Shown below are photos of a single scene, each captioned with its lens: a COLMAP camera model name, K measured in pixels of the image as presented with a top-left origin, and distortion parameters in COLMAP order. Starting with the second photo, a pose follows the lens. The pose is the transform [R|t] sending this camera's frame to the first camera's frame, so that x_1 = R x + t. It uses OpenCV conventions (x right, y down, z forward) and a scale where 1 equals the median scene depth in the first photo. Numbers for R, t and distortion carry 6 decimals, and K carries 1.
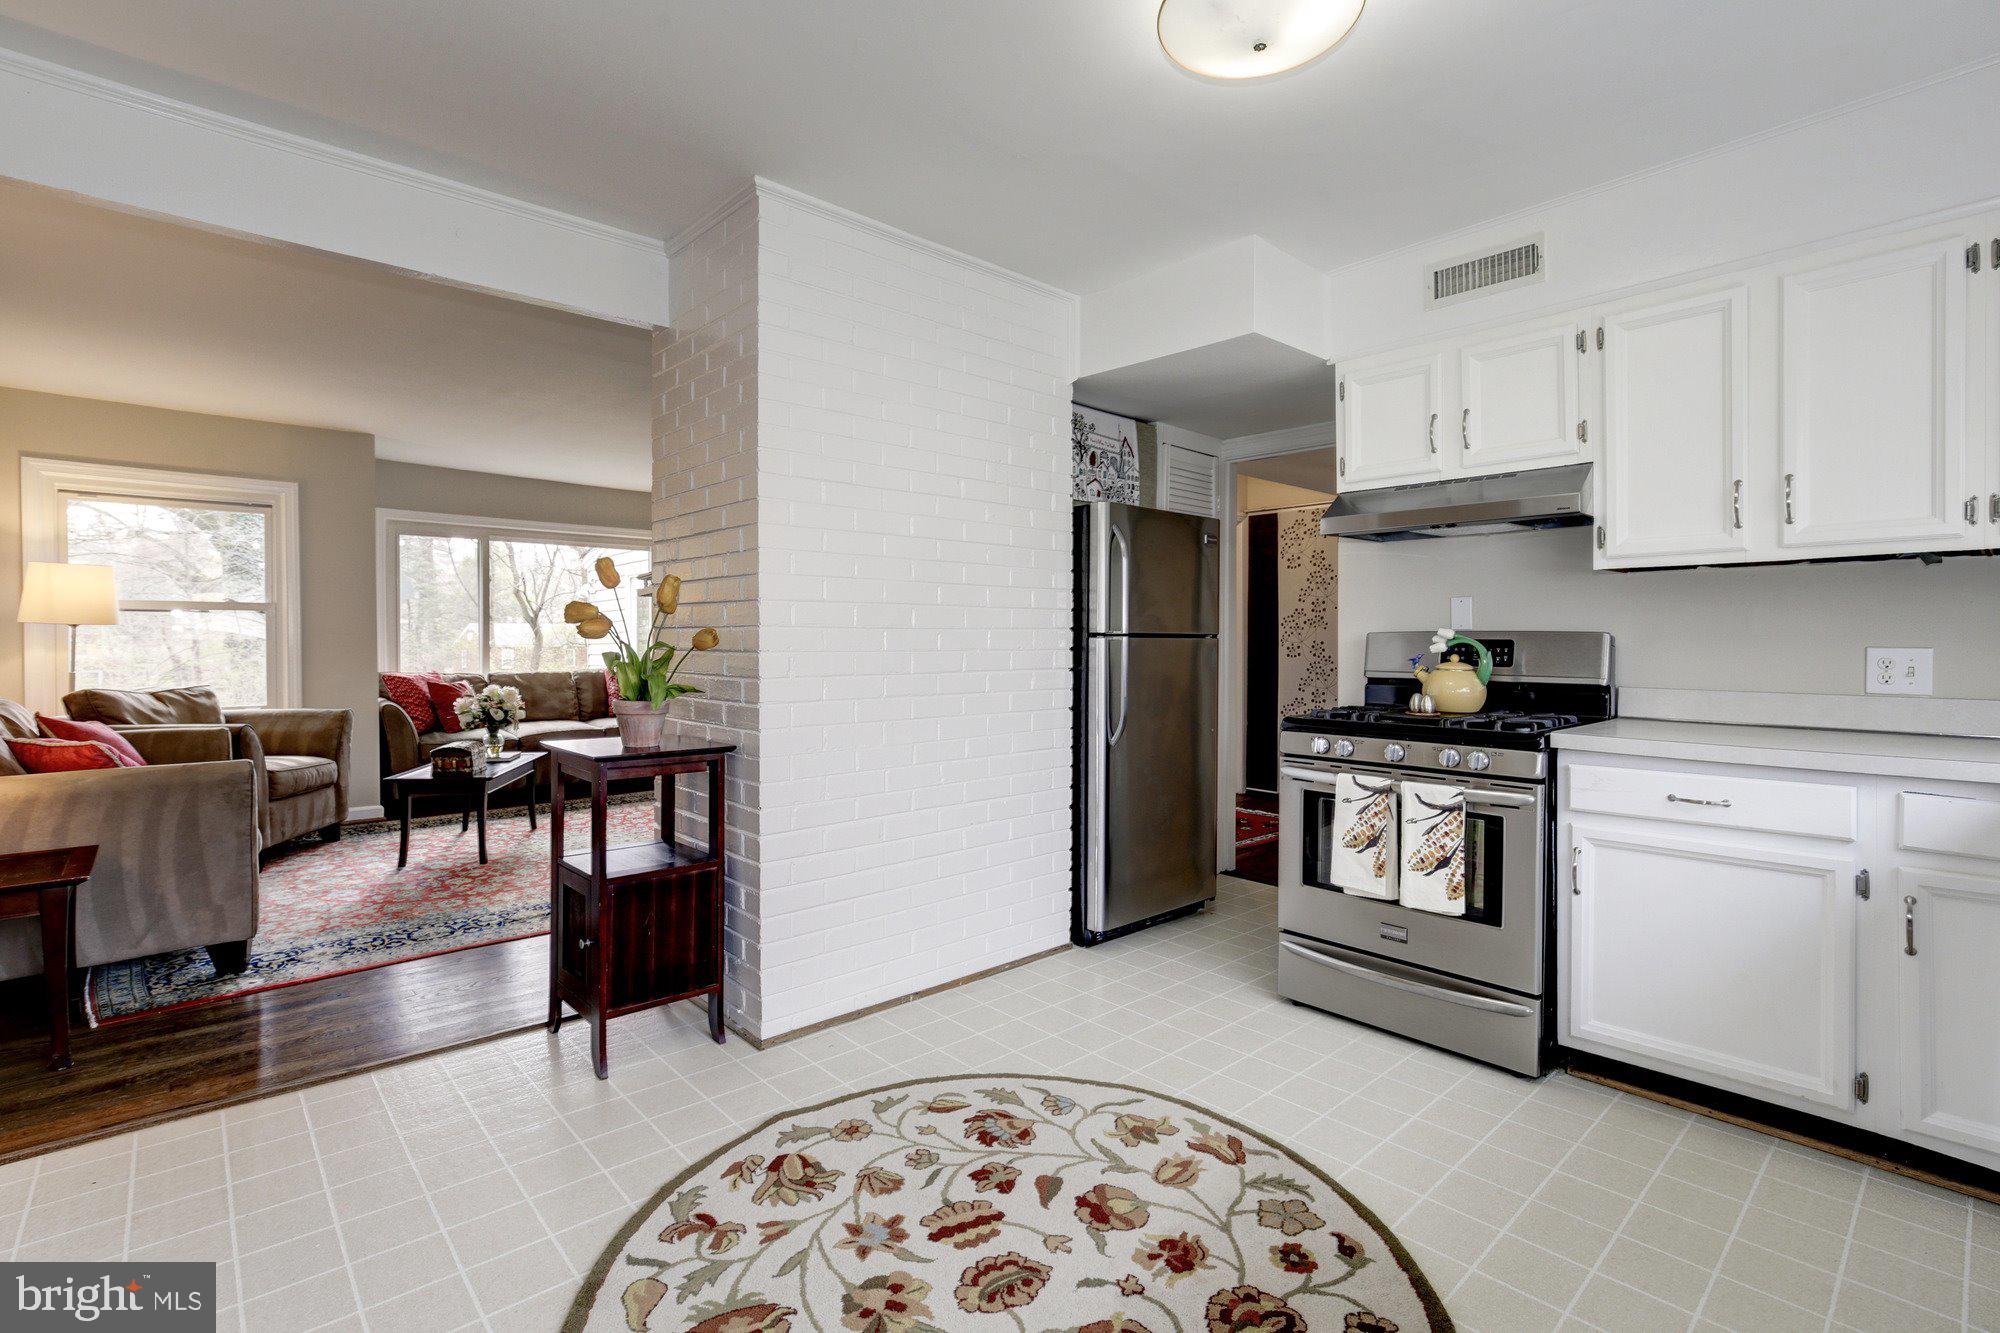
lens RADIAL K [[927.5, 0, 1001.4], [0, 927.5, 655.7], [0, 0, 1]] dist [-0.023414, 0.000965]
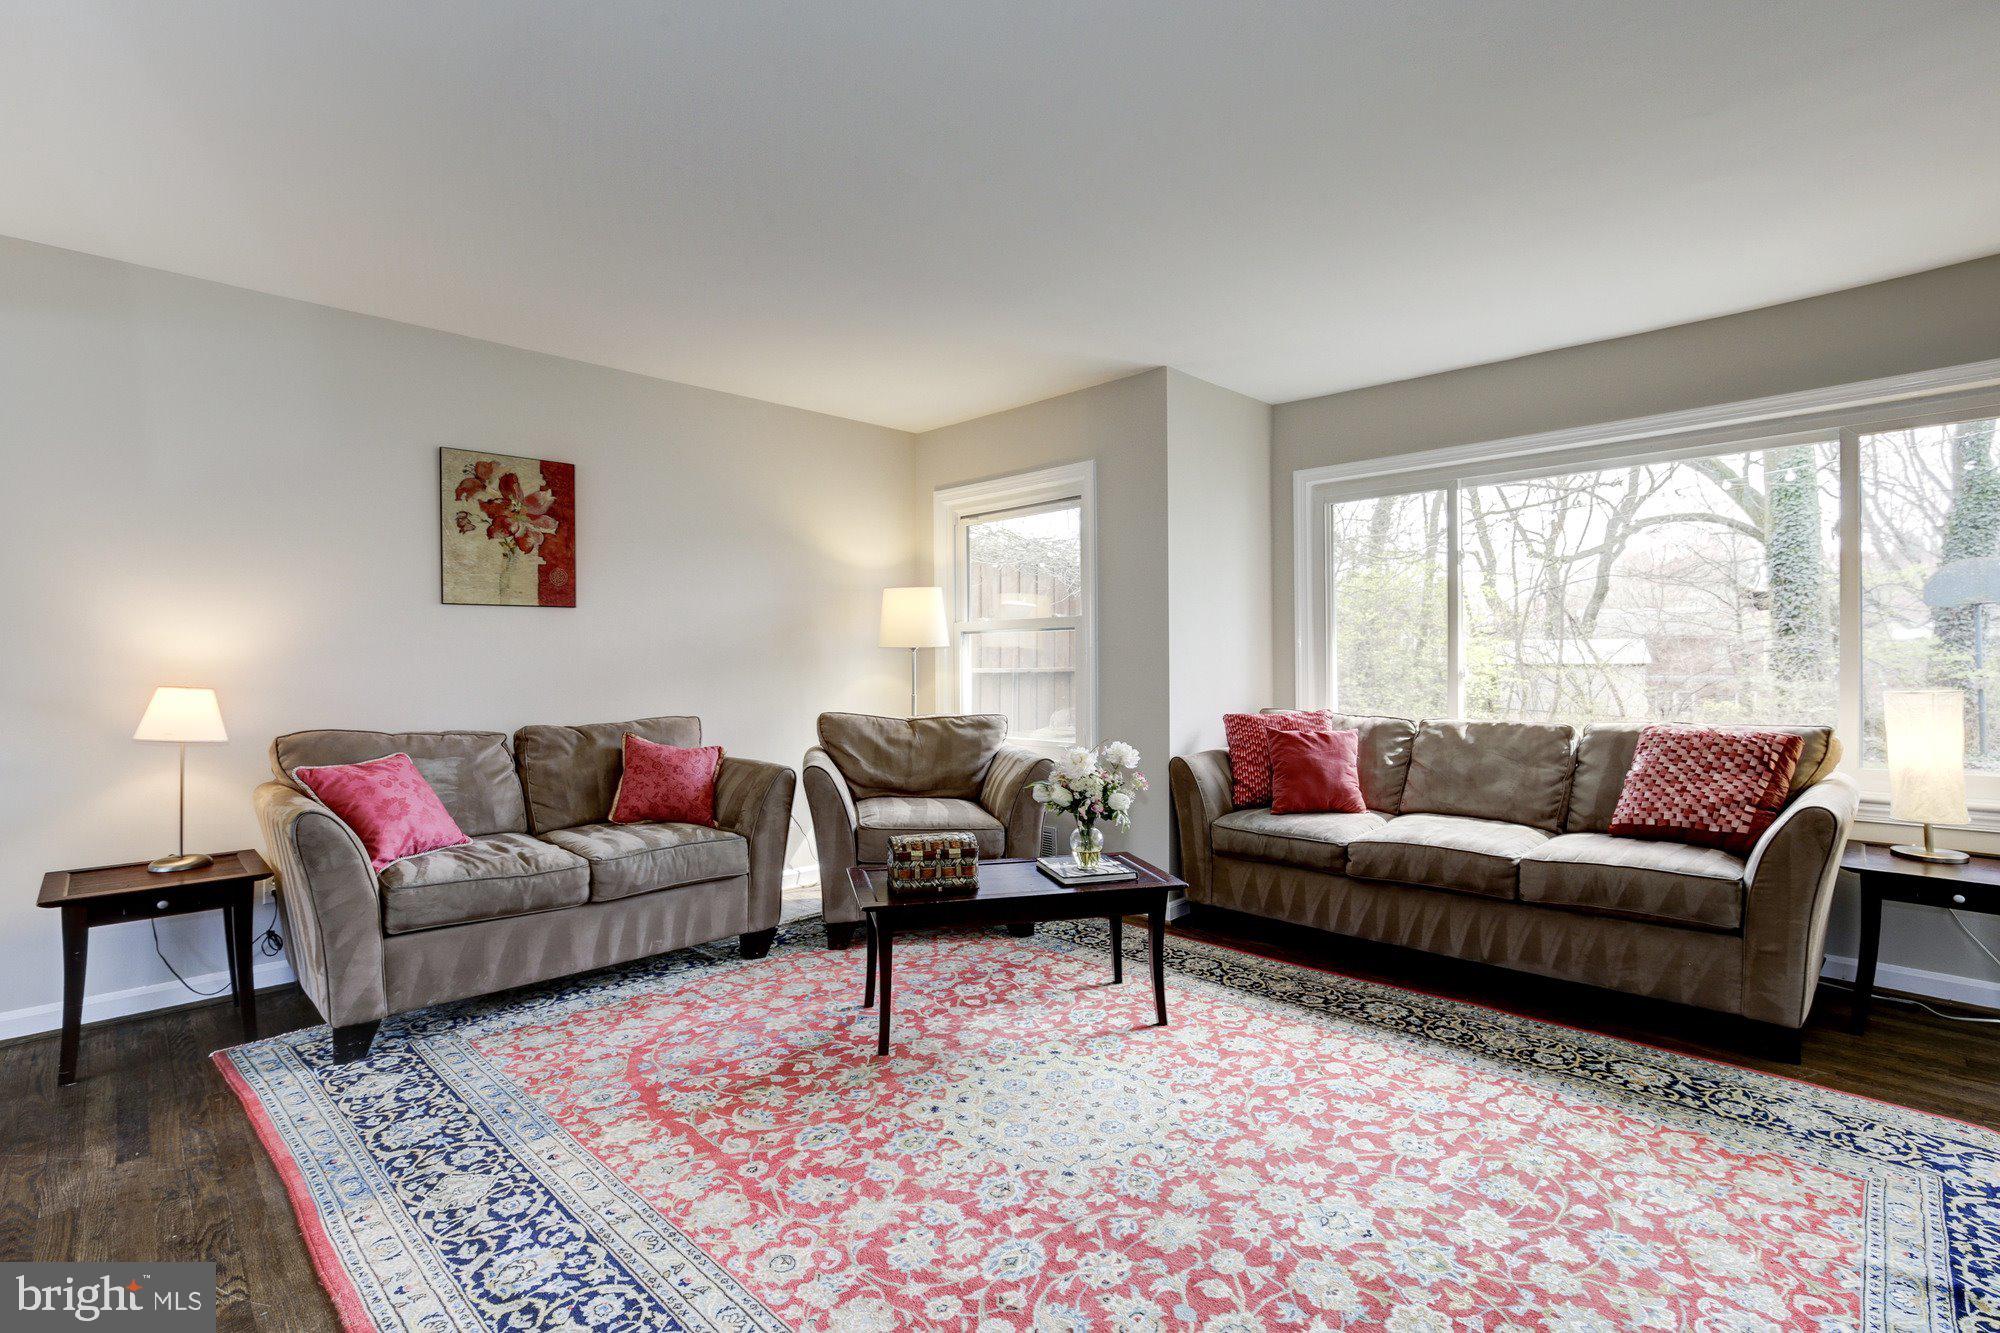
lens RADIAL K [[915.7, 0, 1000.0], [0, 915.7, 666.5], [0, 0, 1]] dist [-0.016128, 0.000065]
pose [[0.038432, -0.002601, -0.999258, 0.017419], [-0.009525, 0.999950, -0.002969, -0.023269], [0.999216, 0.009632, 0.038406, 2.132433]]
